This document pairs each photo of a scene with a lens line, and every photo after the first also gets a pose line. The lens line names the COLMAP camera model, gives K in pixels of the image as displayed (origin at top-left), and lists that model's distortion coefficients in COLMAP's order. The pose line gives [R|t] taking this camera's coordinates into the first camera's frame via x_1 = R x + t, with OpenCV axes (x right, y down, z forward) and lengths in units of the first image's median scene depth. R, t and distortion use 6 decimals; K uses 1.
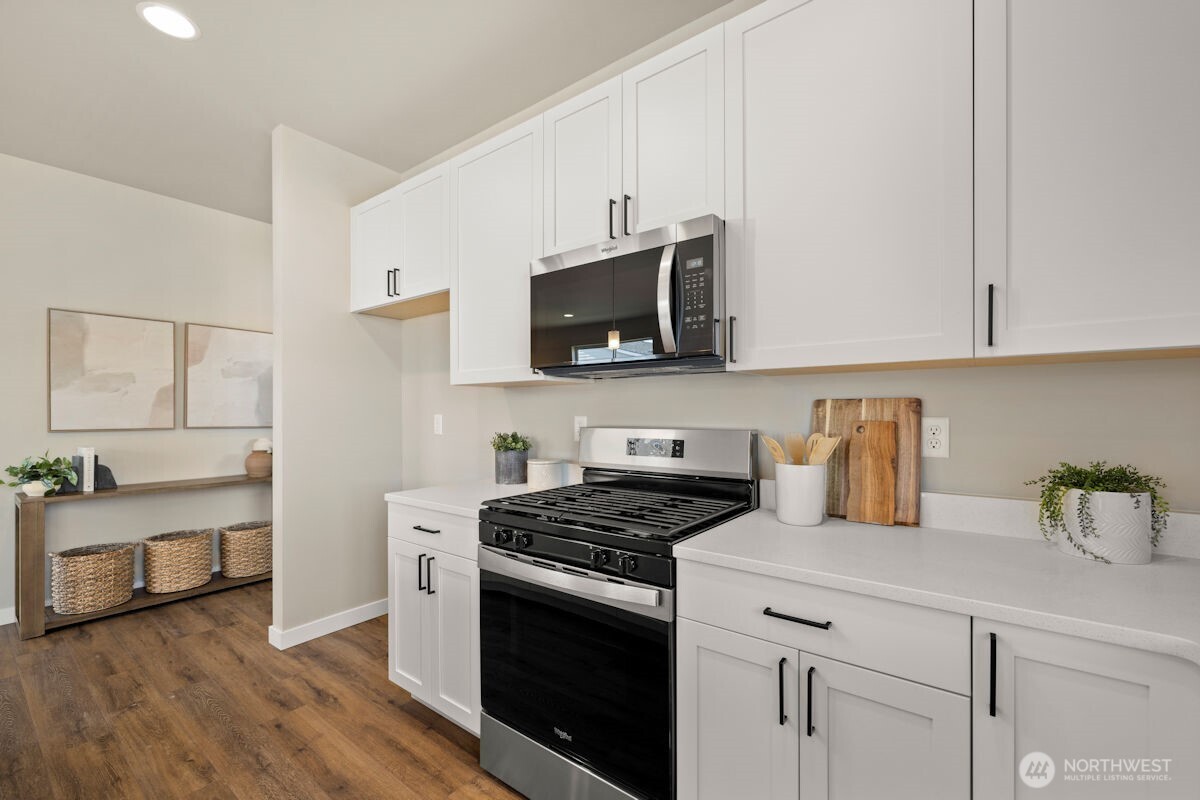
lens RADIAL K [[508.9, 0, 599.2], [0, 508.9, 412.1], [0, 0, 1]] dist [-0.002178, 0.000893]
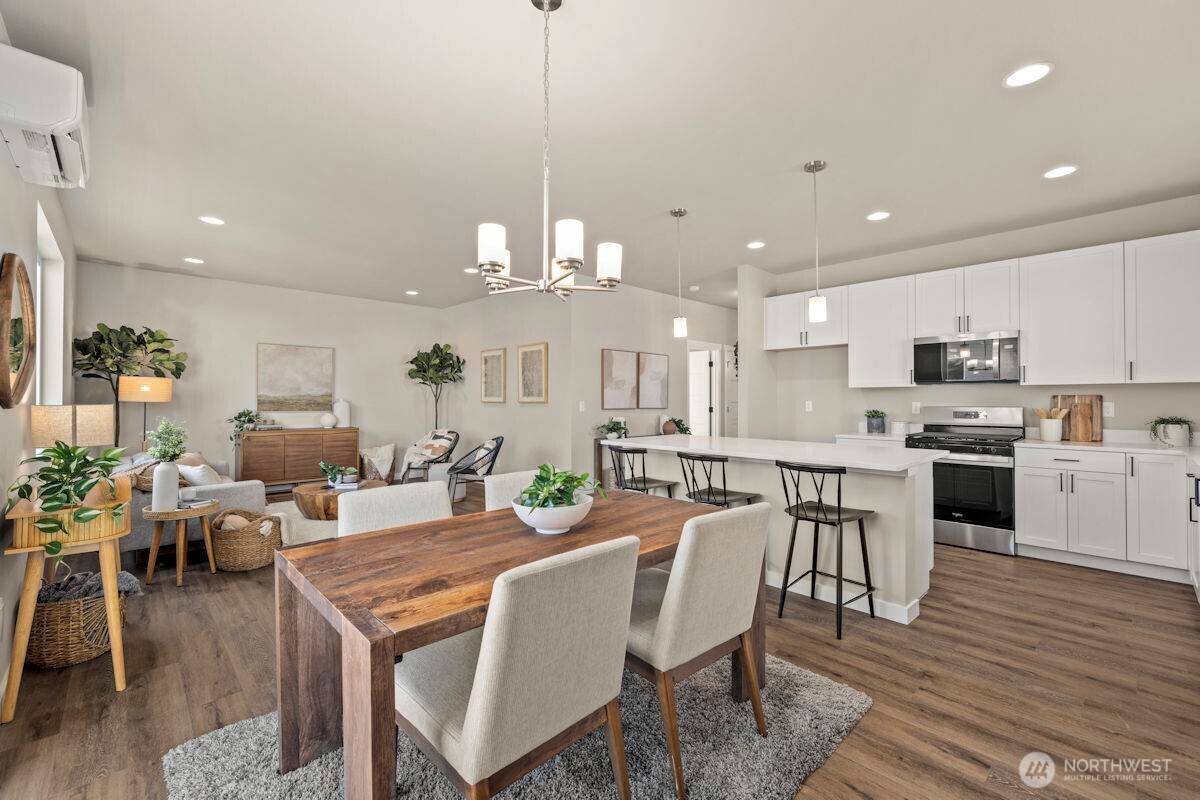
lens RADIAL K [[508.9, 0, 599.0], [0, 508.9, 395.9], [0, 0, 1]] dist [-0.002178, 0.000893]
pose [[0.987214, 0.000188, -0.159401, -1.536087], [-0.001535, 0.999964, -0.008324, 0.004000], [0.159394, 0.008463, 0.987179, -2.039309]]
